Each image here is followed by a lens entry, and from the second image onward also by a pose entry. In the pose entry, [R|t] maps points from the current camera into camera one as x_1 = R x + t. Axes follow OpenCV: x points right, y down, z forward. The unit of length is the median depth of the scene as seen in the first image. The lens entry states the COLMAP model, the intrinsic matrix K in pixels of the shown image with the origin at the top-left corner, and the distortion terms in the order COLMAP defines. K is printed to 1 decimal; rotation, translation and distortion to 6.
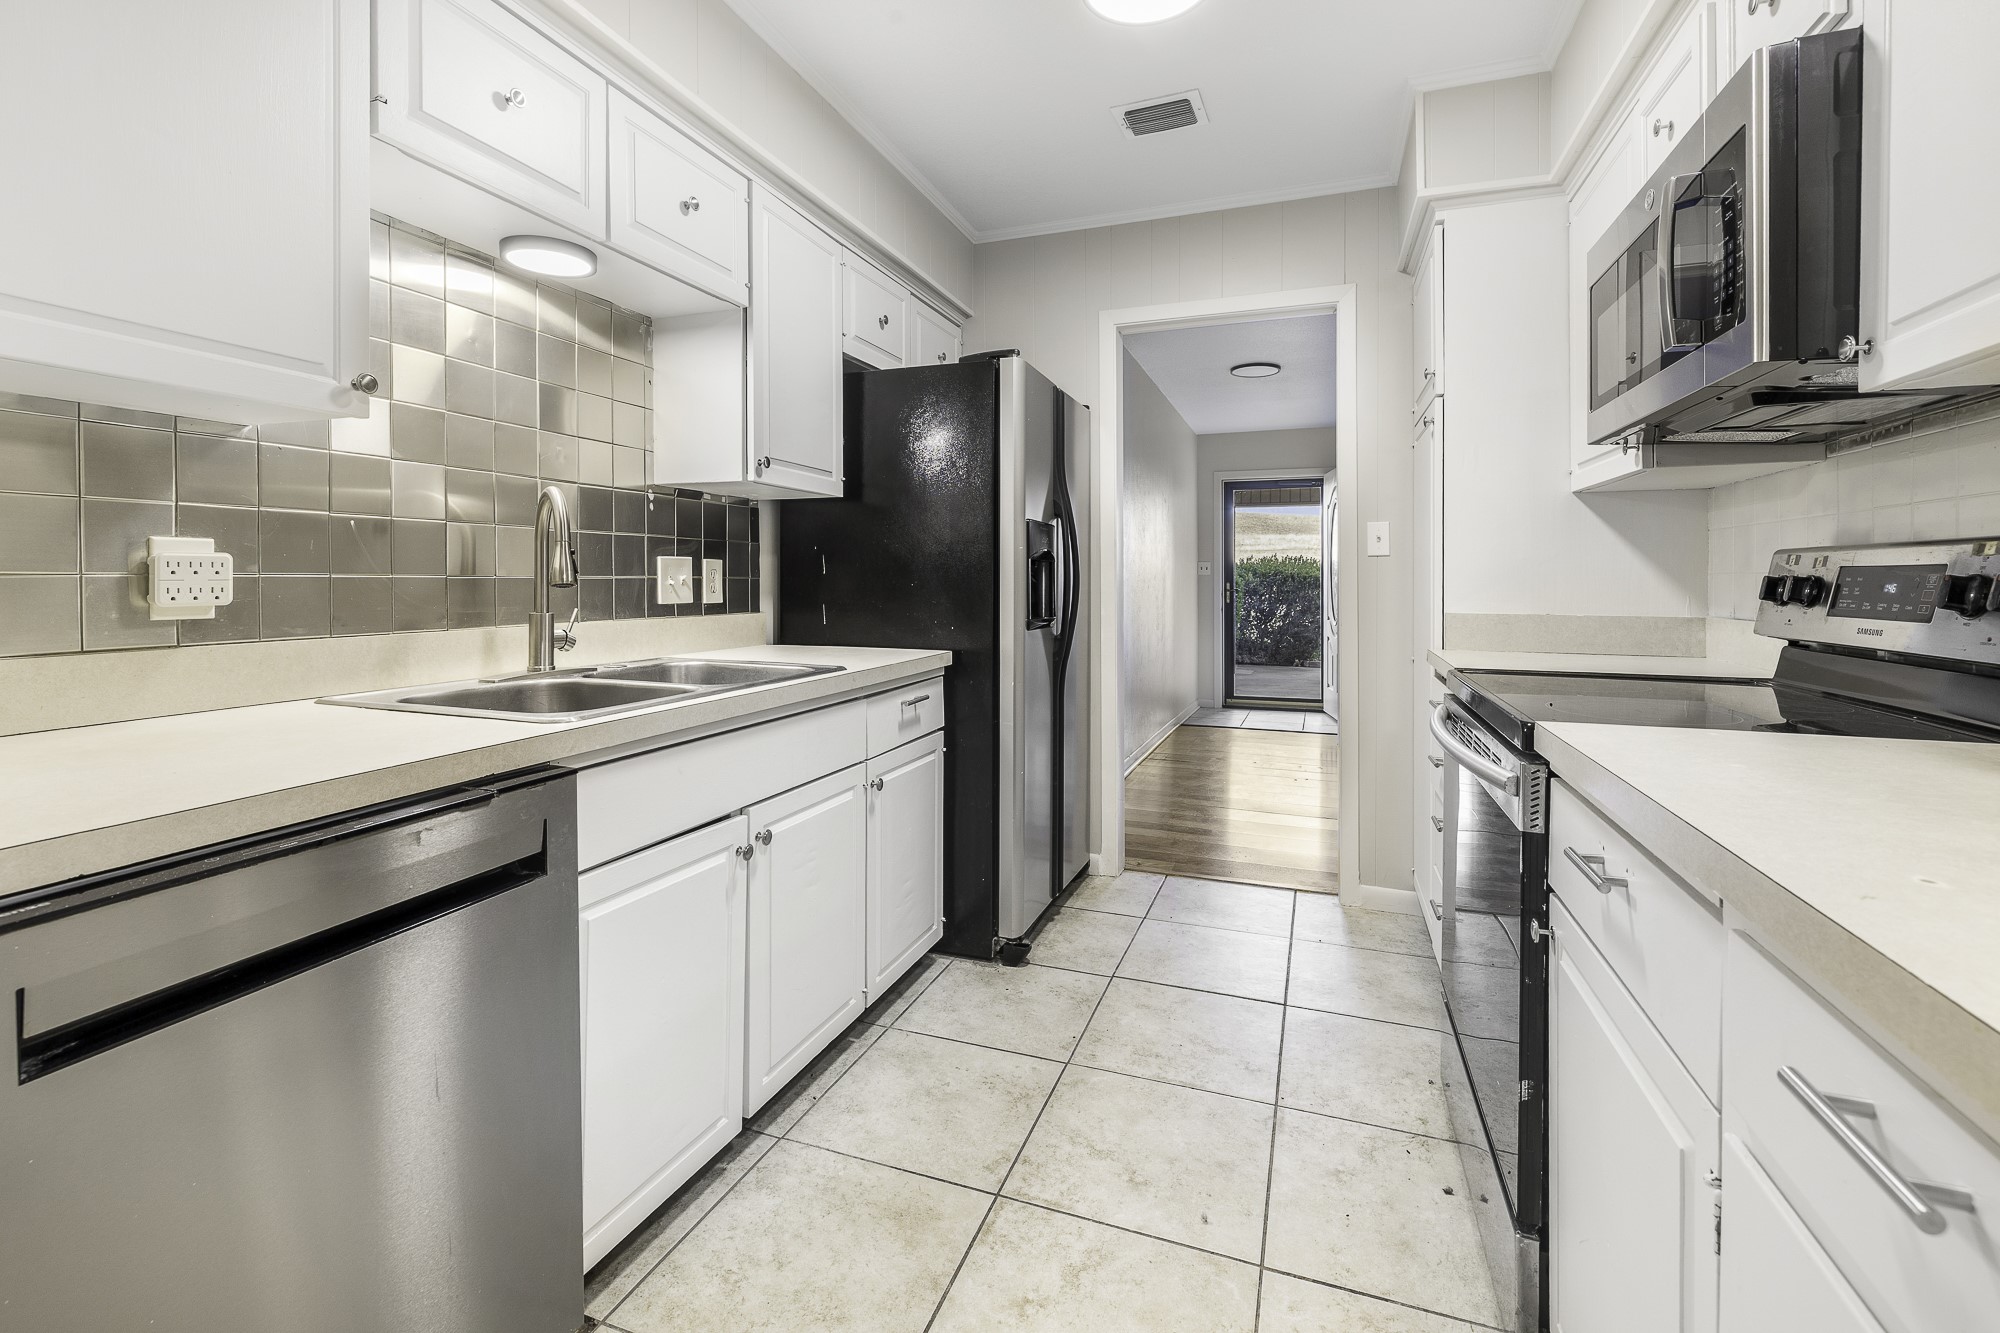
lens RADIAL K [[884.9, 0, 996.7], [0, 884.9, 588.4], [0, 0, 1]] dist [0.001091, 0.000132]
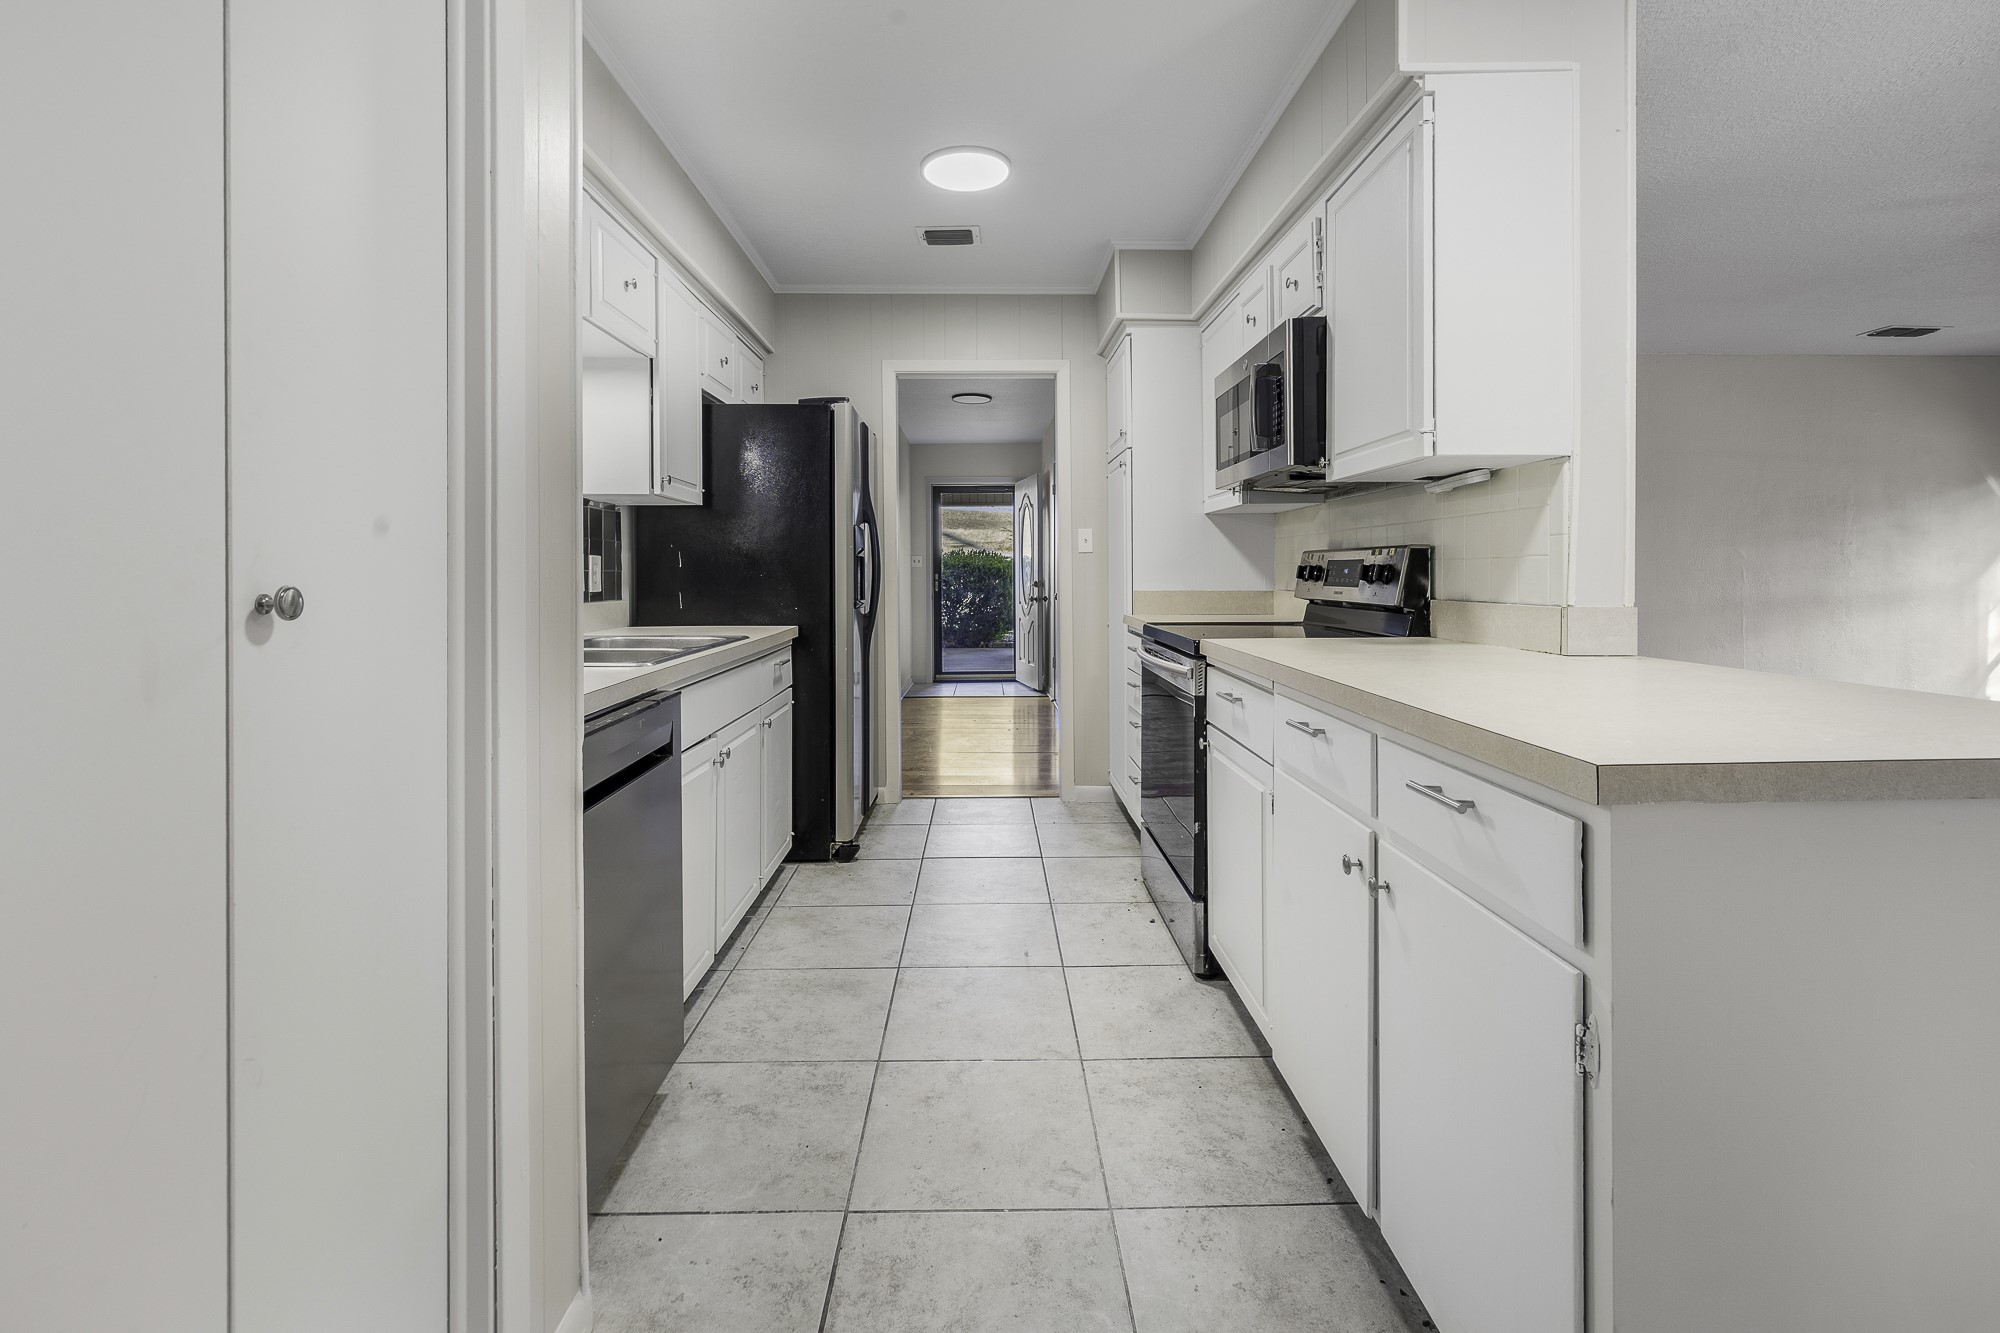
lens RADIAL K [[884.9, 0, 996.7], [0, 884.9, 588.4], [0, 0, 1]] dist [0.001091, 0.000132]
pose [[0.933828, -0.013554, 0.357466, -0.276897], [0.010521, 0.999890, 0.010427, 0.005807], [-0.357568, -0.005976, 0.933868, -0.362717]]
